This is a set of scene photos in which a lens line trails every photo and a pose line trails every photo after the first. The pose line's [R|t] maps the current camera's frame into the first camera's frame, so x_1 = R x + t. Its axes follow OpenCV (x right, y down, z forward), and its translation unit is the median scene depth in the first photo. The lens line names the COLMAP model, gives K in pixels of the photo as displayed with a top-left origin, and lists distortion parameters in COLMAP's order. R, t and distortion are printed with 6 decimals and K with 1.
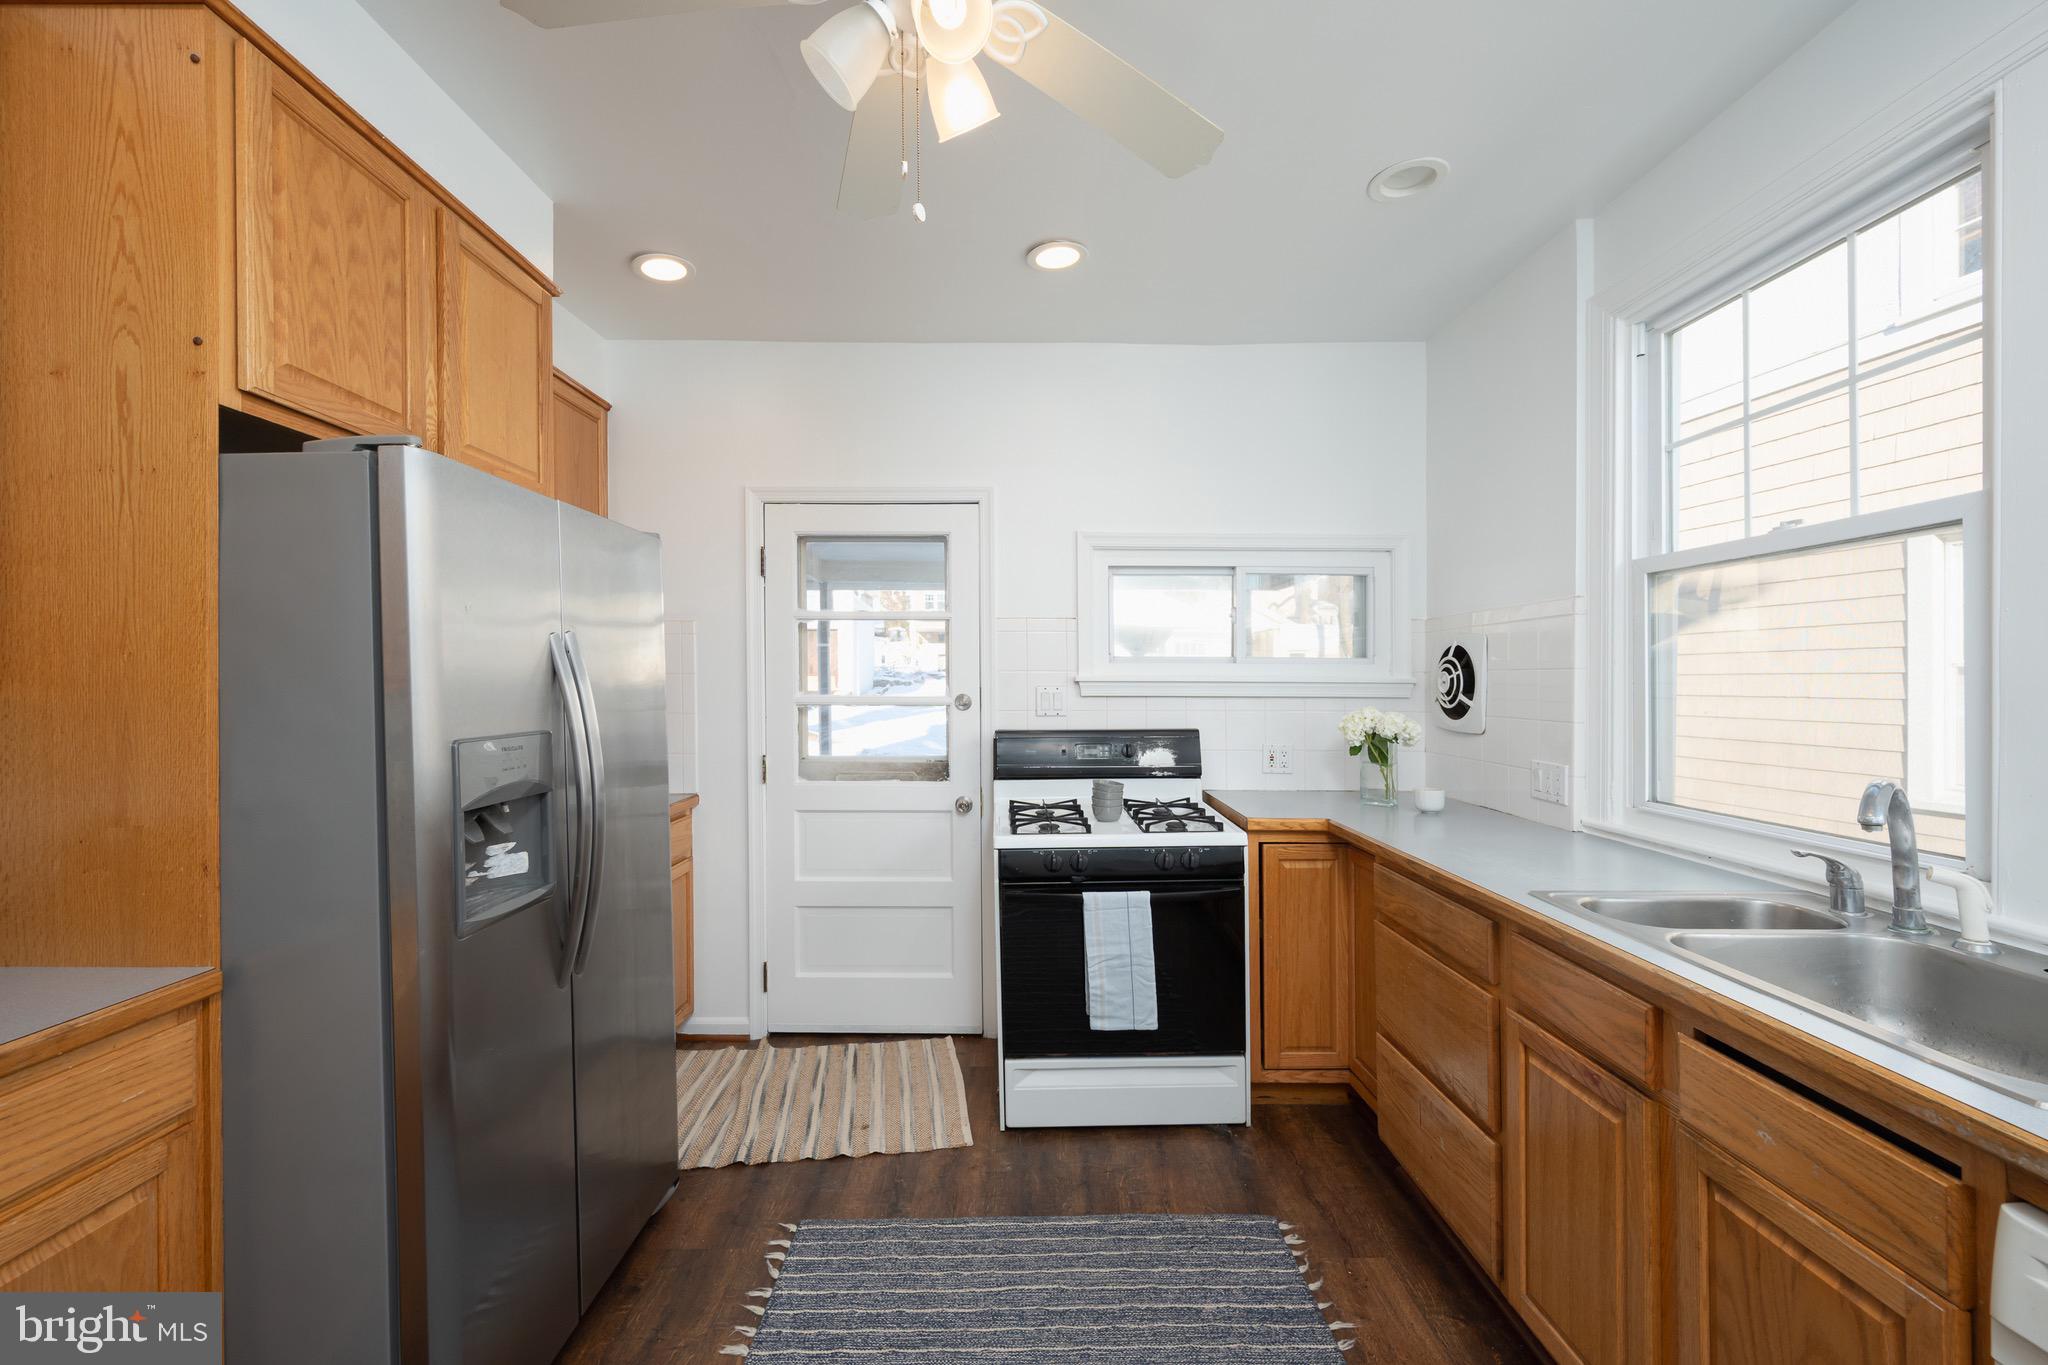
lens RADIAL K [[806.6, 0, 1023.5], [0, 806.6, 681.6], [0, 0, 1]] dist [0.001597, 0.000452]
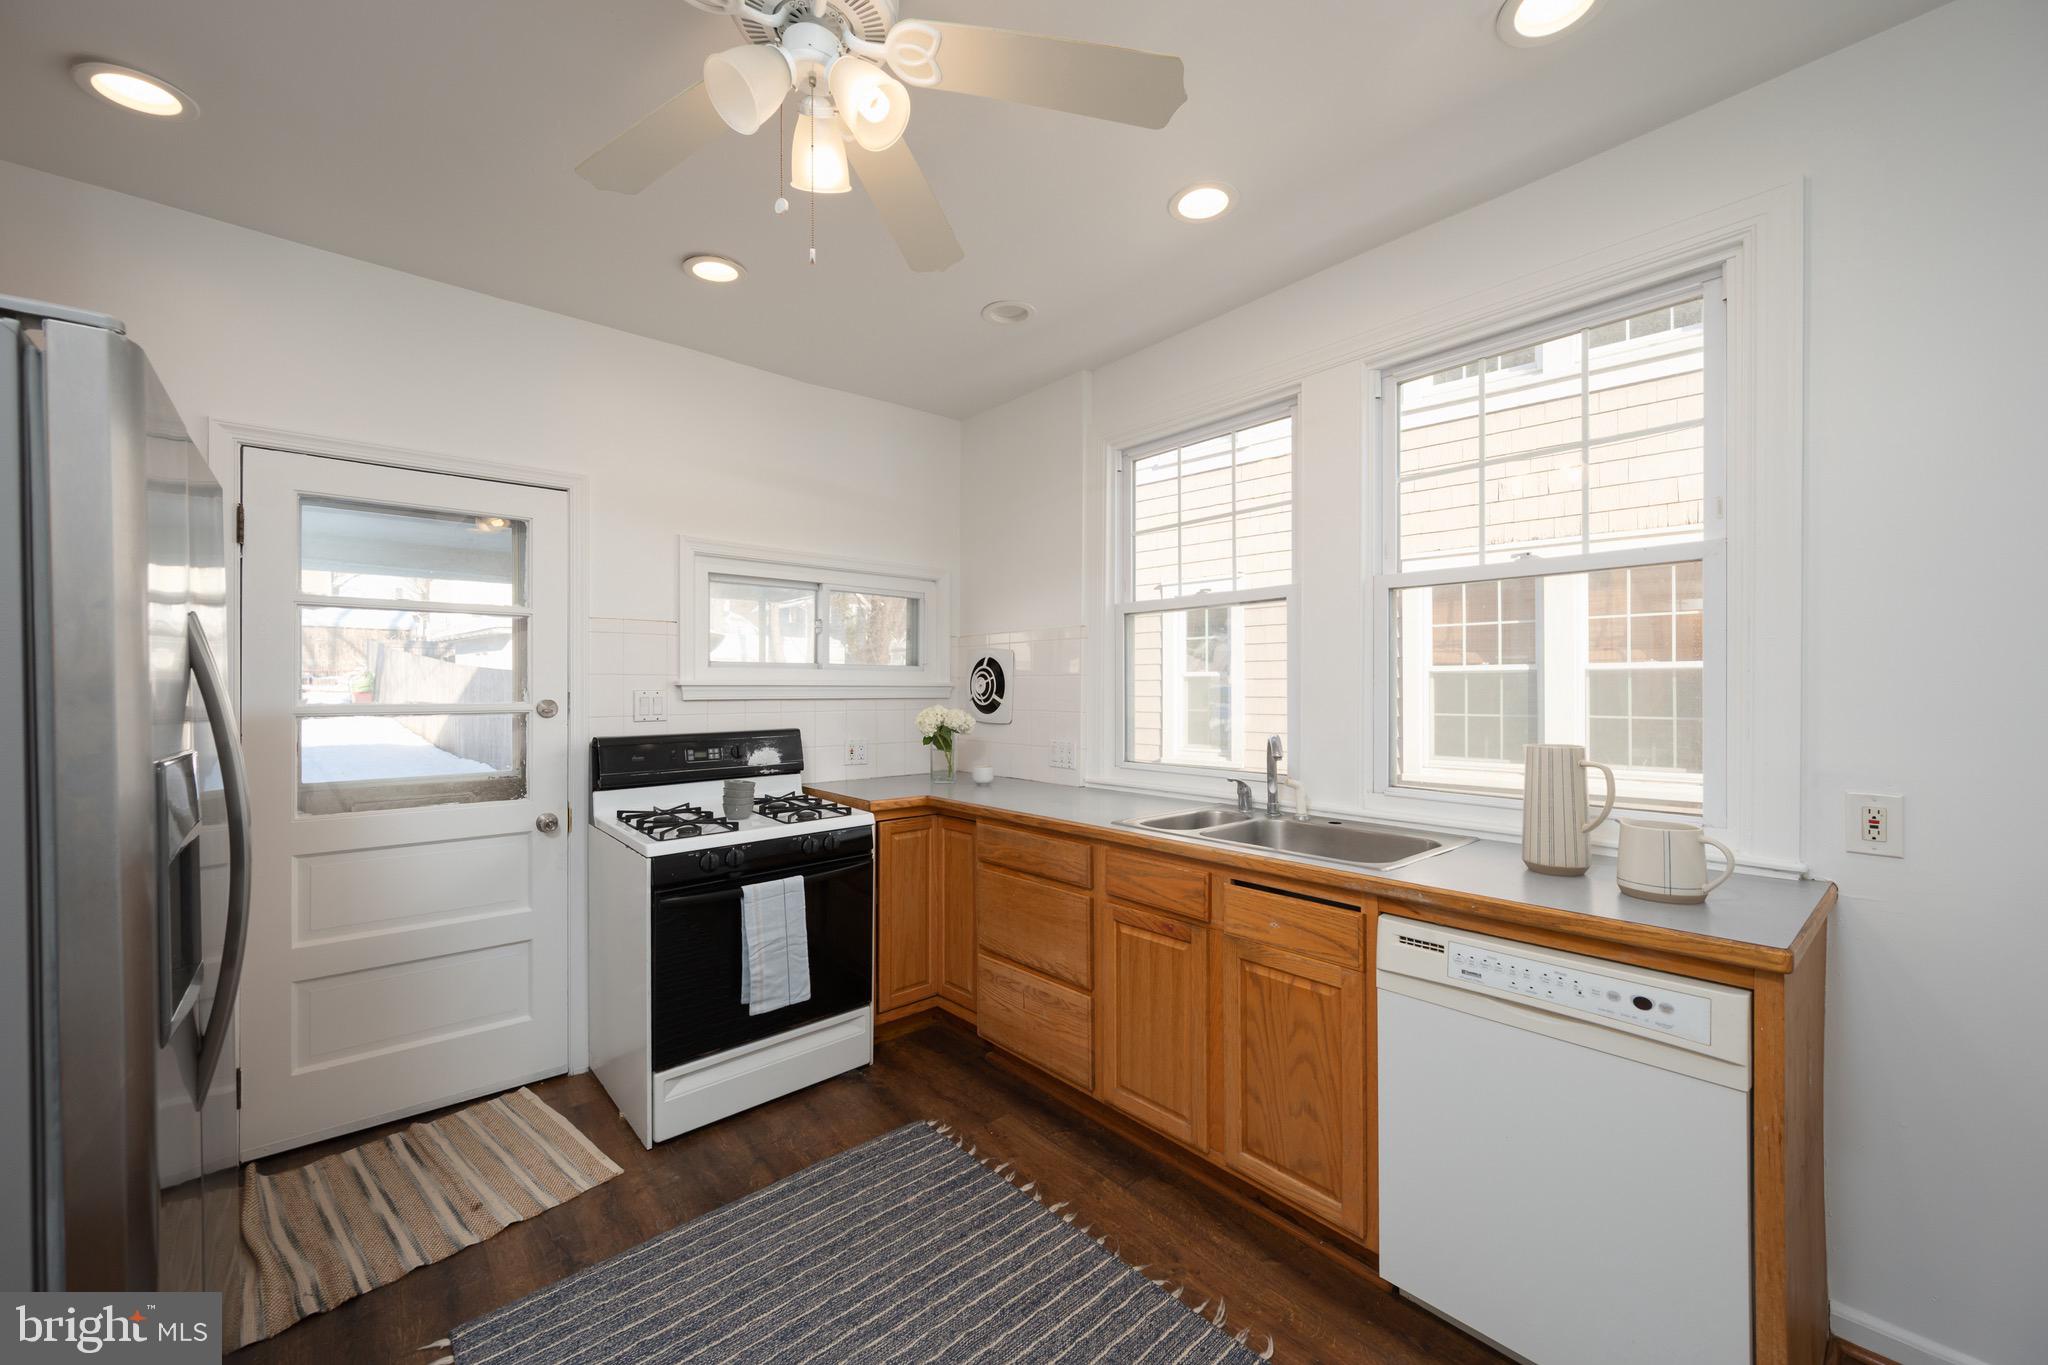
lens RADIAL K [[806.6, 0, 975.4], [0, 806.6, 684.9], [0, 0, 1]] dist [0.001597, 0.000452]
pose [[0.764650, -0.001460, 0.644444, -0.372505], [0.004091, 0.999988, -0.002589, 0.003845], [-0.644433, 0.004616, 0.764647, 0.005987]]
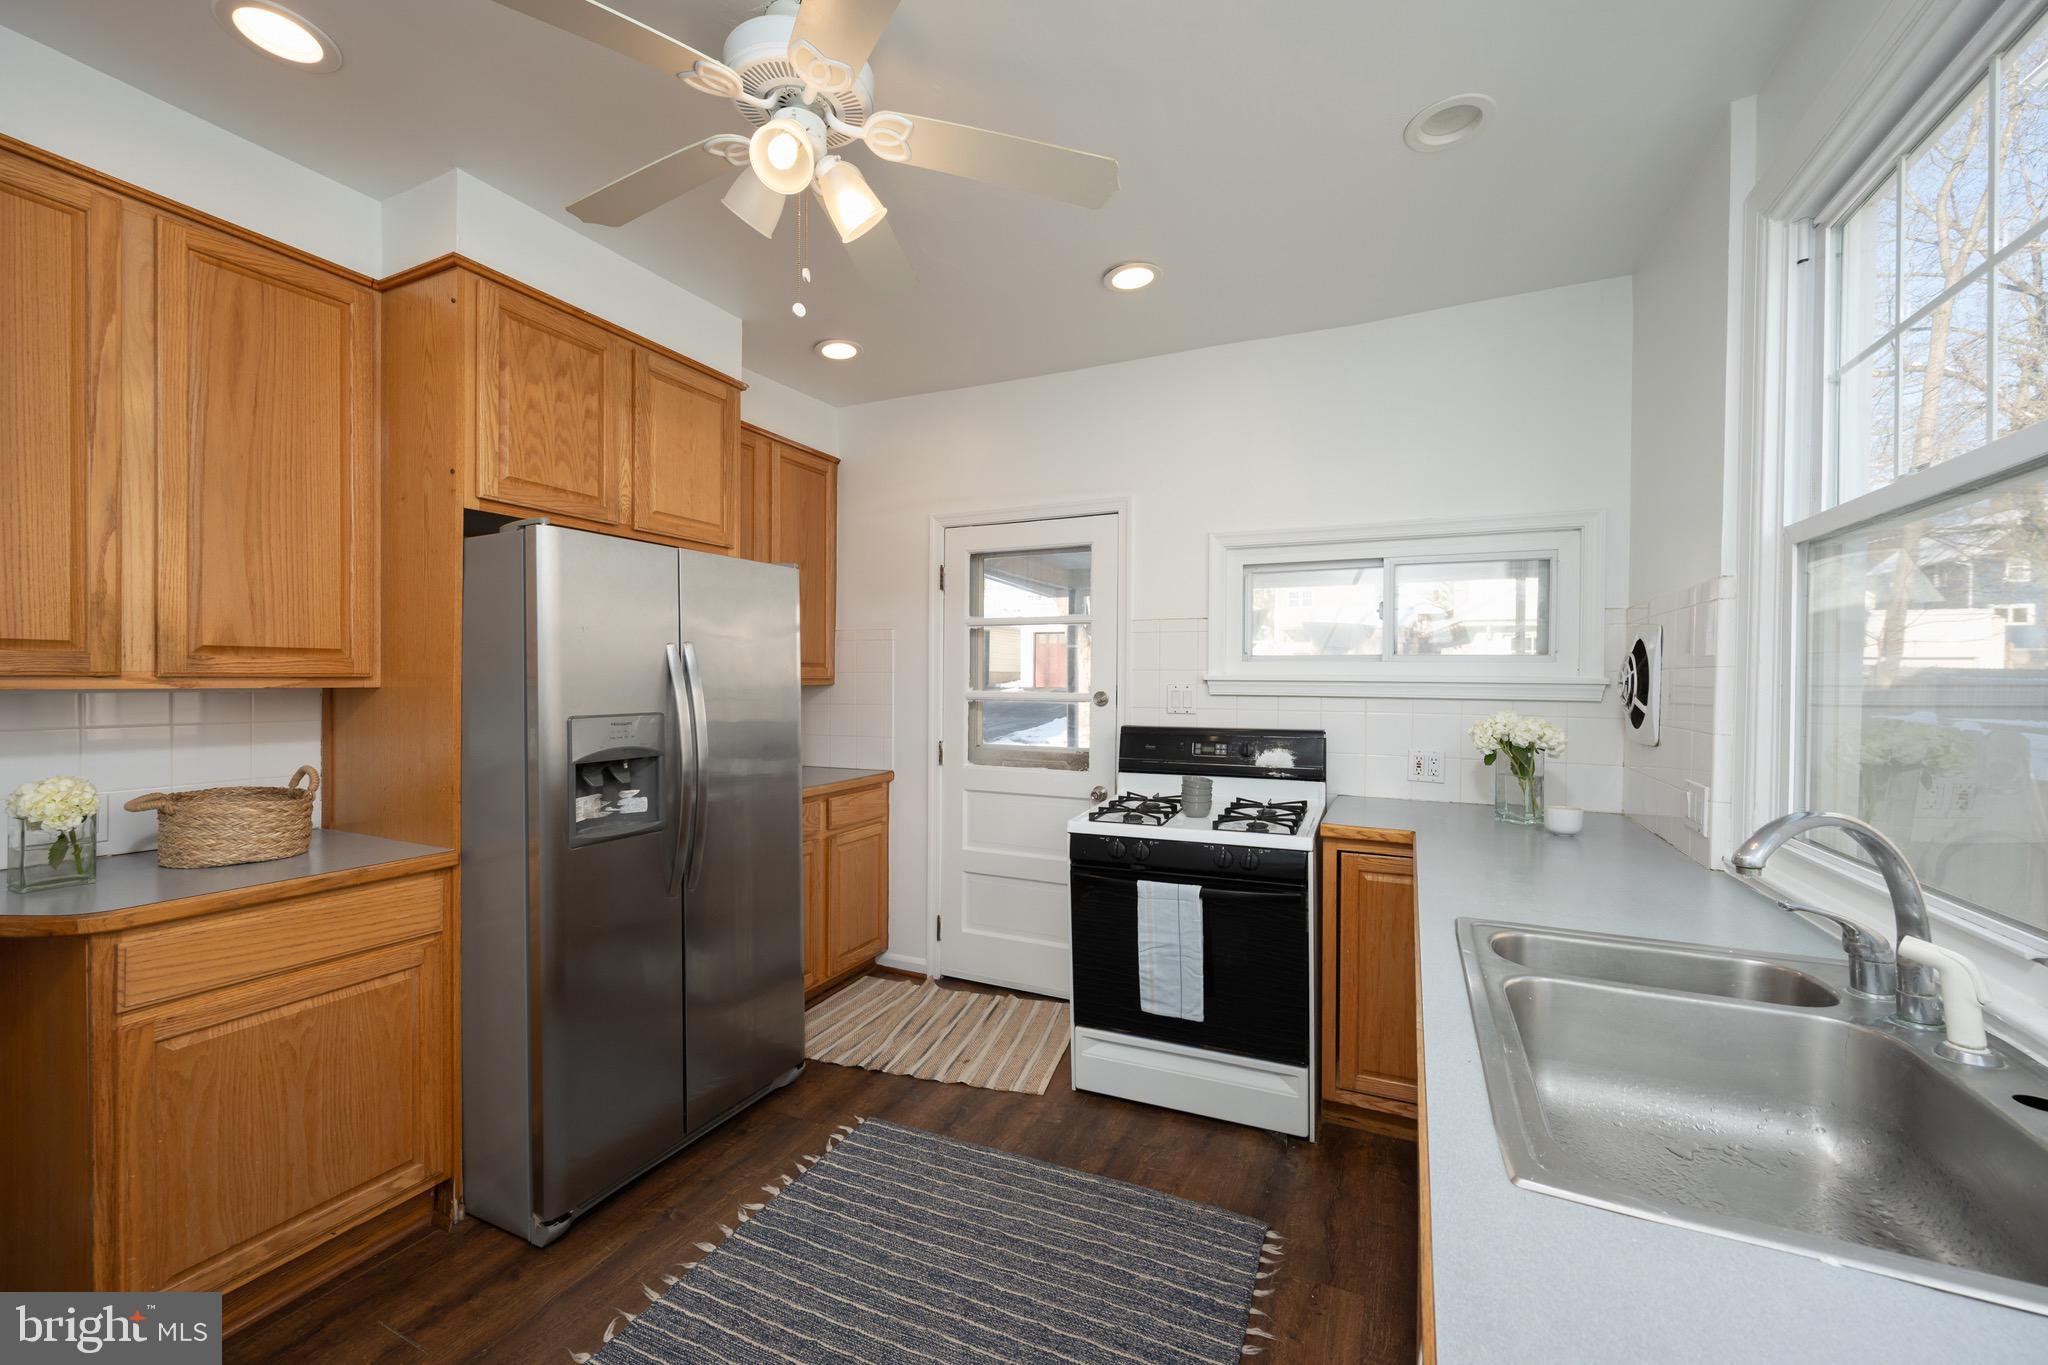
lens RADIAL K [[806.6, 0, 1086.7], [0, 806.6, 684.2], [0, 0, 1]] dist [0.001597, 0.000452]
pose [[0.912141, 0.006513, -0.409825, 0.459236], [-0.004789, 0.999975, 0.005232, 0.000013], [0.409849, -0.002810, 0.912149, 0.012666]]
